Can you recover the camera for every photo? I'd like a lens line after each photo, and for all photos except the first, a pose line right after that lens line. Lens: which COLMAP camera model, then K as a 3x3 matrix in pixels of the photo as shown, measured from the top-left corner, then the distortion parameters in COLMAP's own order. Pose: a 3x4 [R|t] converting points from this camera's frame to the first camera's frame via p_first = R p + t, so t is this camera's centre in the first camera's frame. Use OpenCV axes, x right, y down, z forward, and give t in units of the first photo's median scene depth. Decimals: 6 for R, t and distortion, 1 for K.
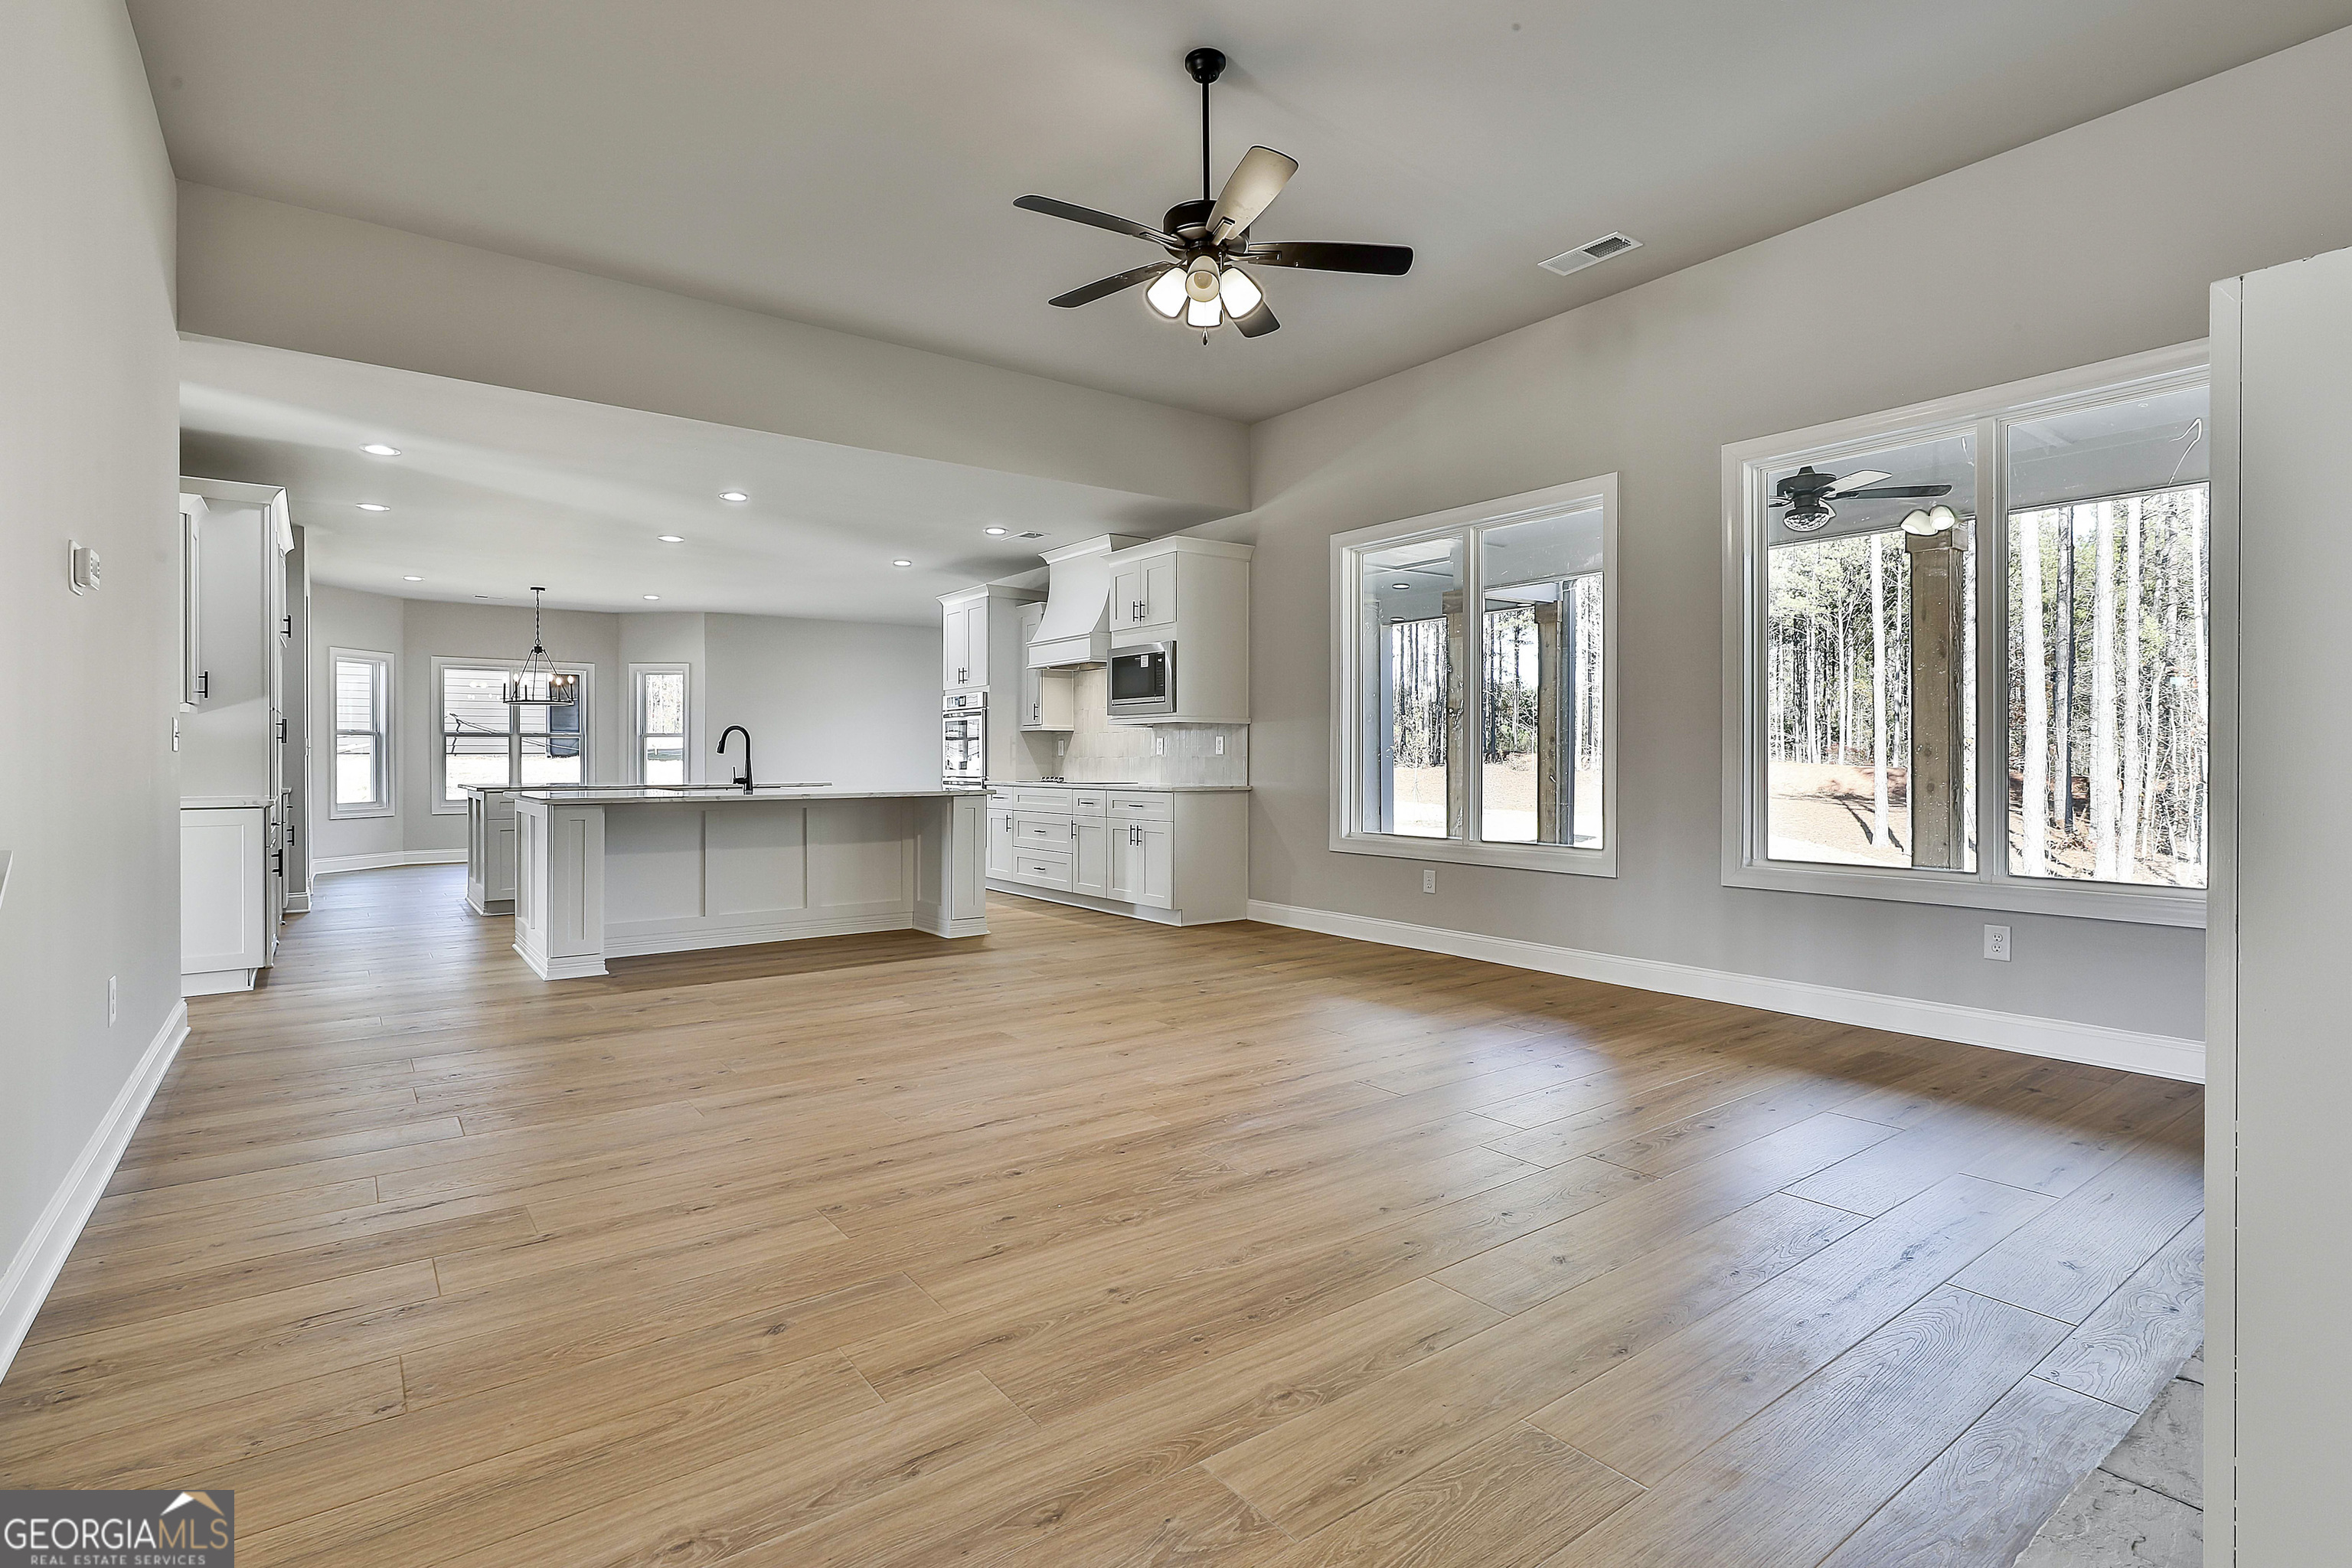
lens RADIAL K [[1136.9, 0, 1182.8], [0, 1136.9, 765.2], [0, 0, 1]] dist [-0.004057, 0.002505]
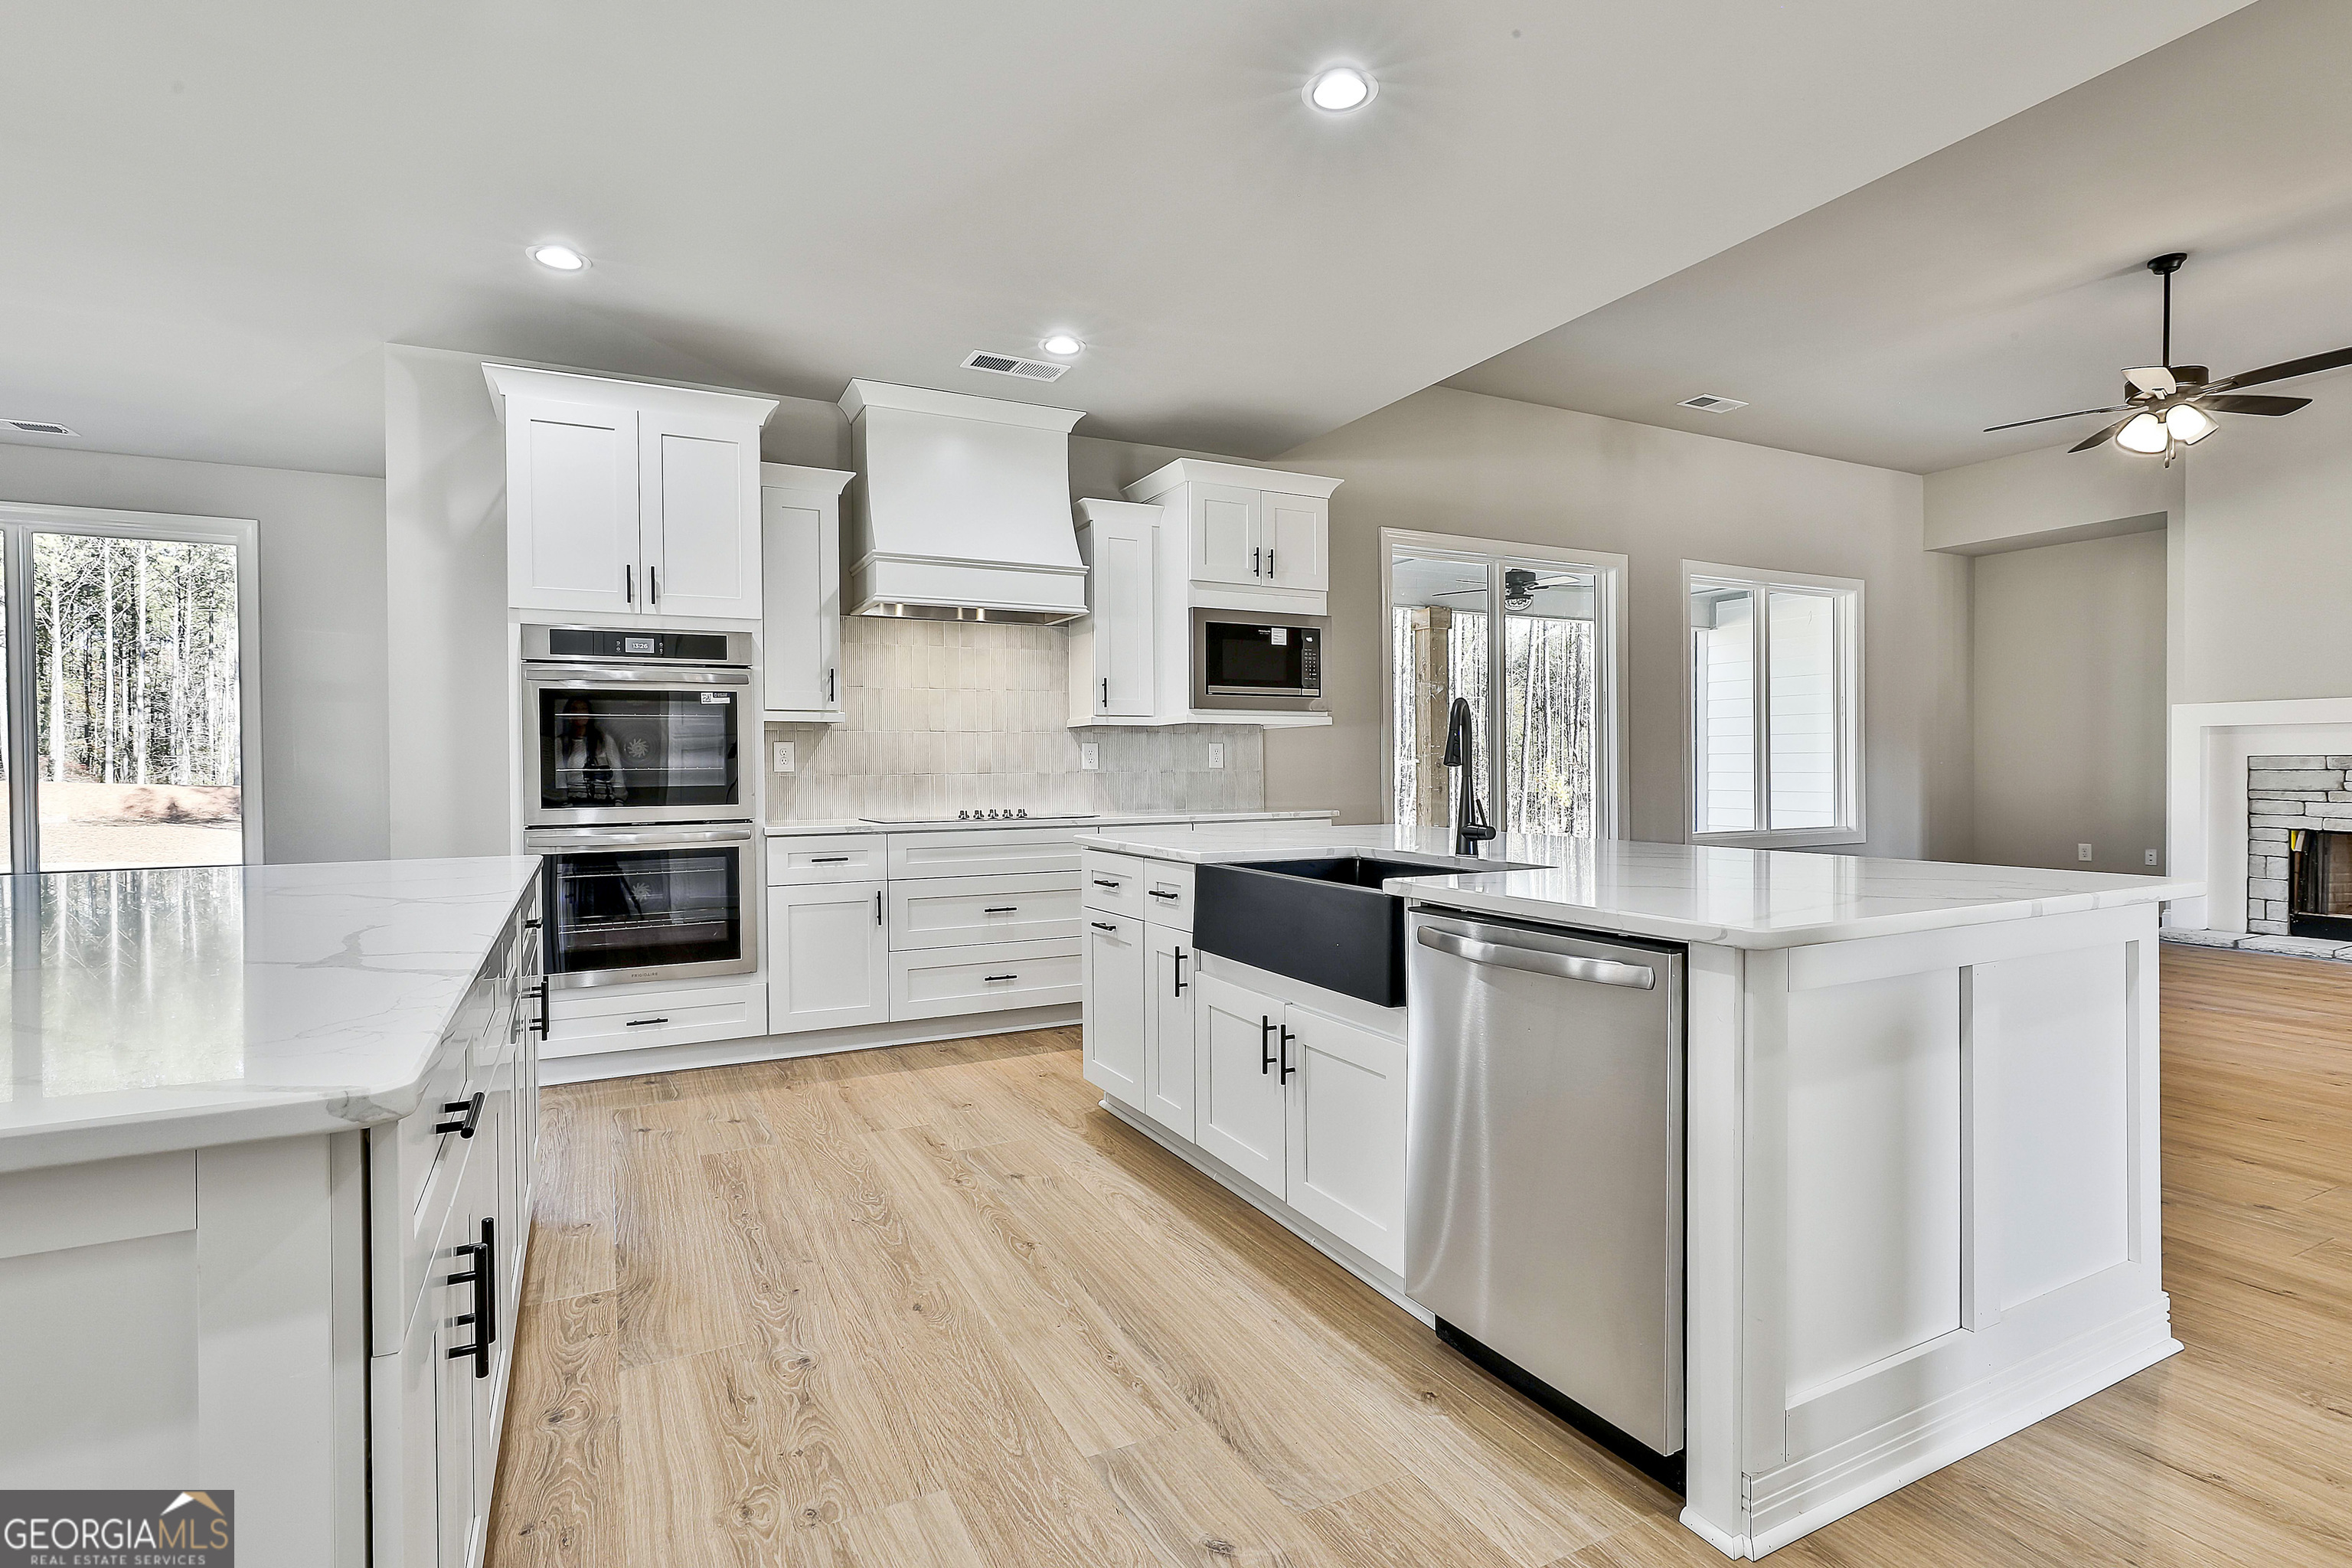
lens RADIAL K [[1136.6, 0, 1178.0], [0, 1136.6, 774.6], [0, 0, 1]] dist [-0.004091, 0.002304]
pose [[0.167648, -0.006777, 0.985824, -0.820441], [0.012598, 0.999909, 0.004732, -0.010492], [-0.985766, 0.011626, 0.167718, 1.041204]]
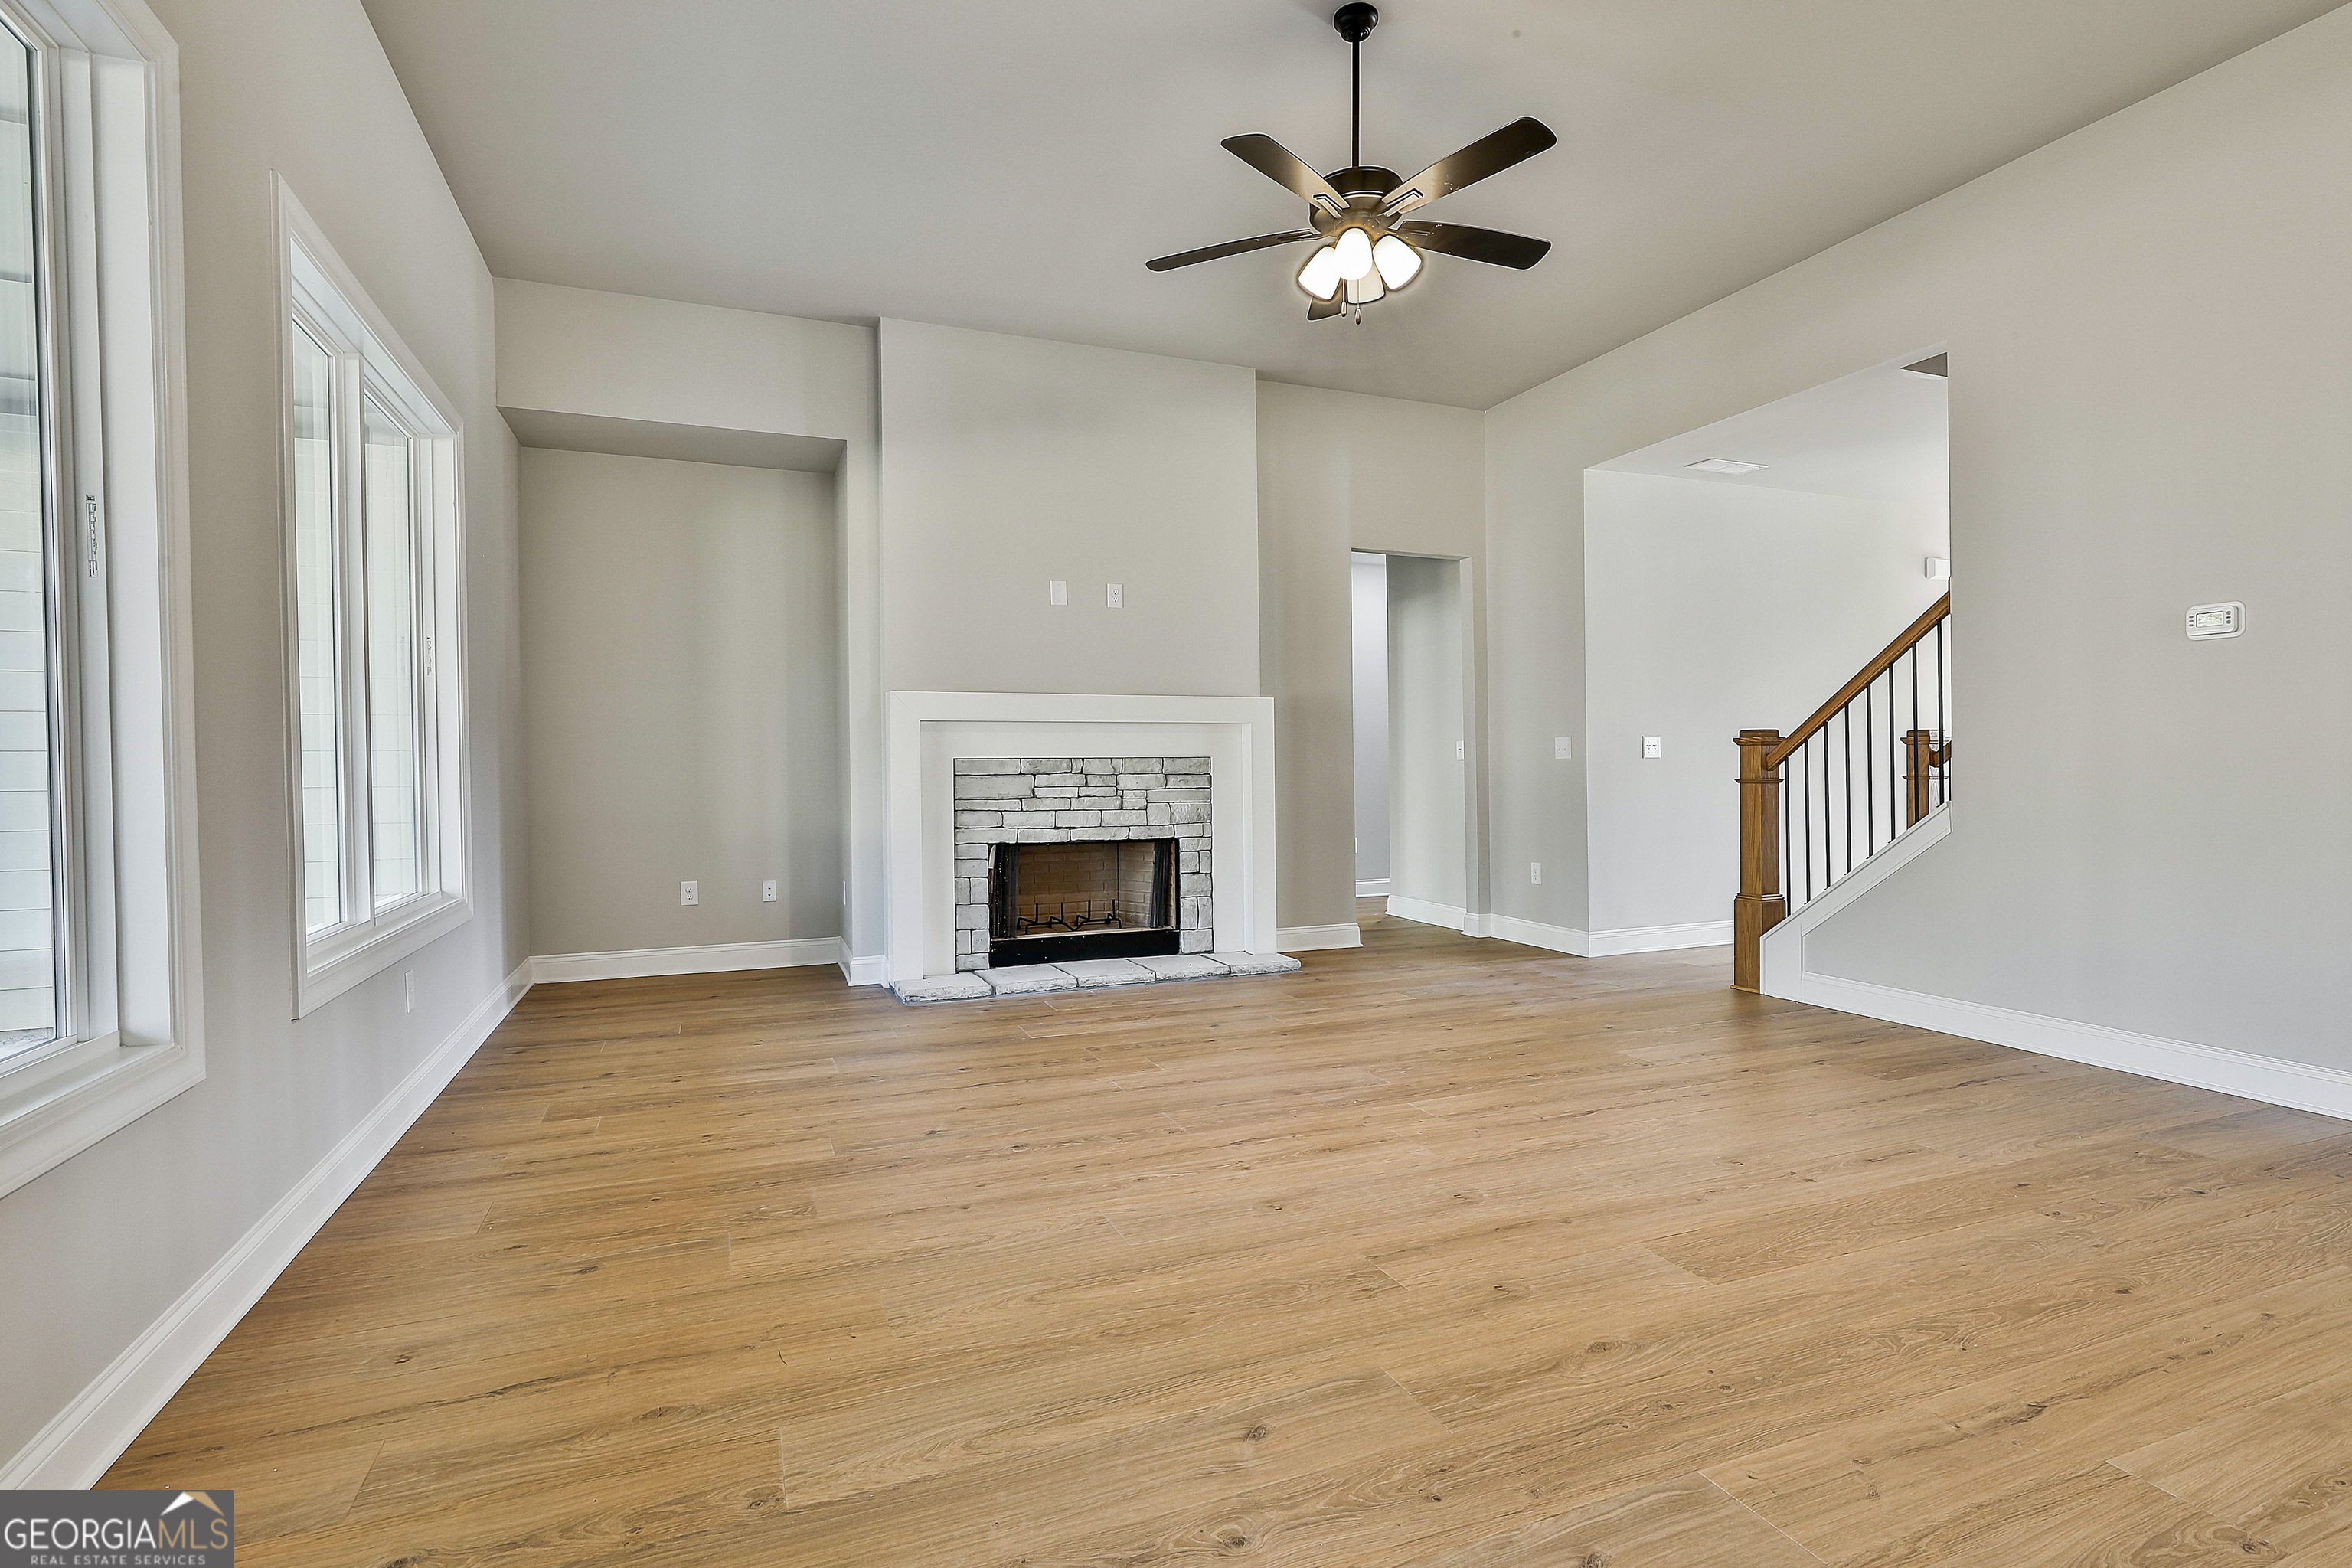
lens RADIAL K [[1136.6, 0, 1178.0], [0, 1136.6, 774.6], [0, 0, 1]] dist [-0.004091, 0.002304]
pose [[-0.966515, 0.008772, 0.256462, -0.039428], [0.011998, 0.999867, 0.011016, -0.005708], [-0.256331, 0.013724, -0.966492, 1.037865]]
